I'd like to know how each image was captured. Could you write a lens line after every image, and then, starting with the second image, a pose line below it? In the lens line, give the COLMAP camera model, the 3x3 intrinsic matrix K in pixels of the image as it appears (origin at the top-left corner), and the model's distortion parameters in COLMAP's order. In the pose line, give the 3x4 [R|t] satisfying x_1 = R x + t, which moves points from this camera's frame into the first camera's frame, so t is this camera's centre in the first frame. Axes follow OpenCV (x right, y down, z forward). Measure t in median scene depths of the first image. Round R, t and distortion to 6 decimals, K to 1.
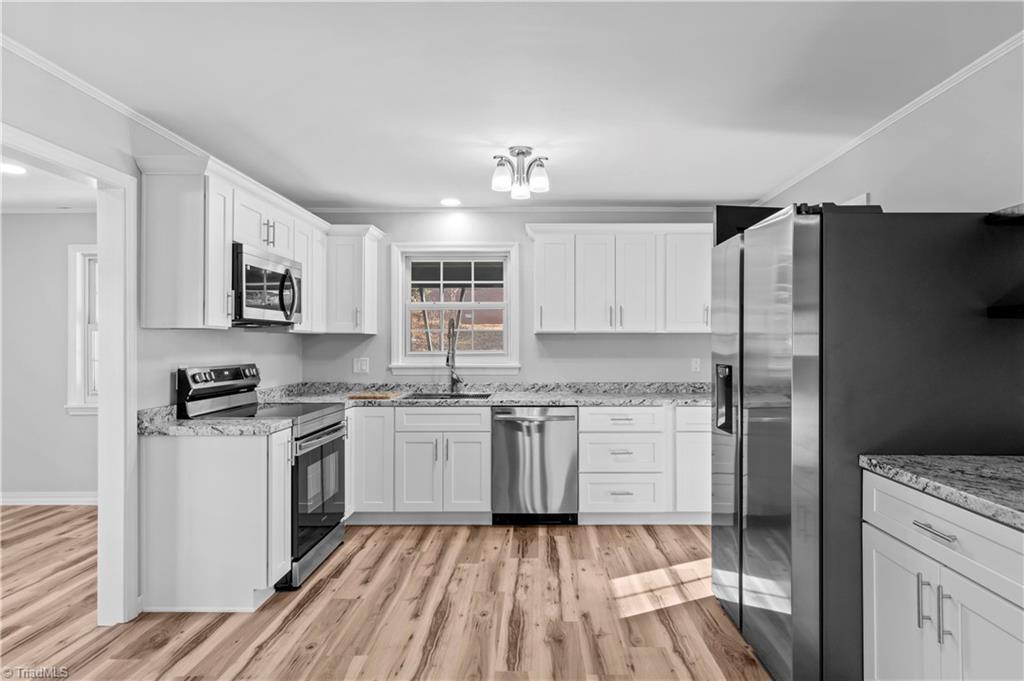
lens RADIAL K [[571.1, 0, 530.9], [0, 571.1, 338.5], [0, 0, 1]] dist [0.003399, 0.001035]
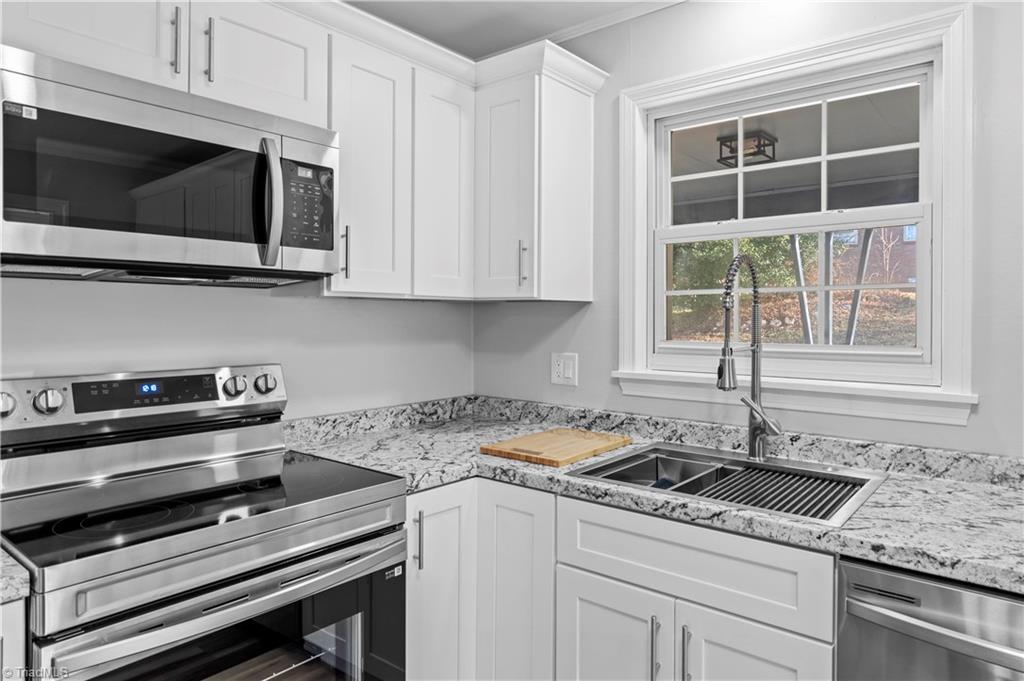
lens RADIAL K [[634.7, 0, 536.7], [0, 634.7, 318.0], [0, 0, 1]] dist [-0.000431, 0.001084]
pose [[0.792274, 0.007163, -0.610124, 0.002554], [-0.001211, 0.999948, 0.010167, 0.000555], [0.610165, -0.007316, 0.792241, 0.665054]]
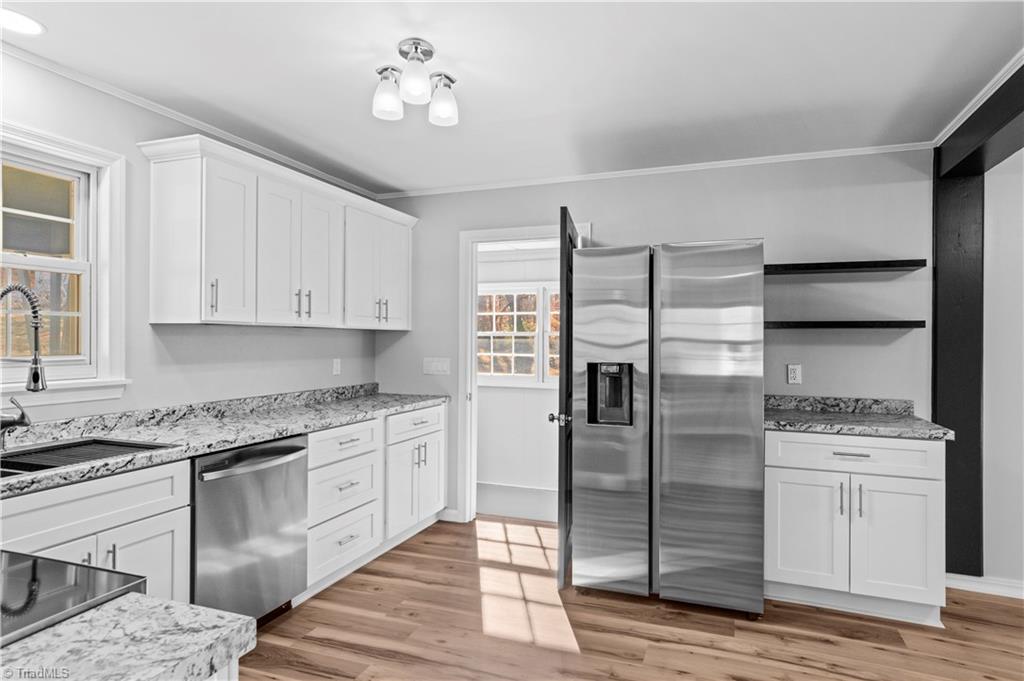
lens RADIAL K [[571.1, 0, 530.9], [0, 571.1, 338.5], [0, 0, 1]] dist [0.003399, 0.001035]
pose [[0.333053, 0.005547, 0.942892, -0.471408], [-0.013341, 0.999910, -0.001170, 0.002434], [-0.942814, -0.012190, 0.333097, 0.517295]]
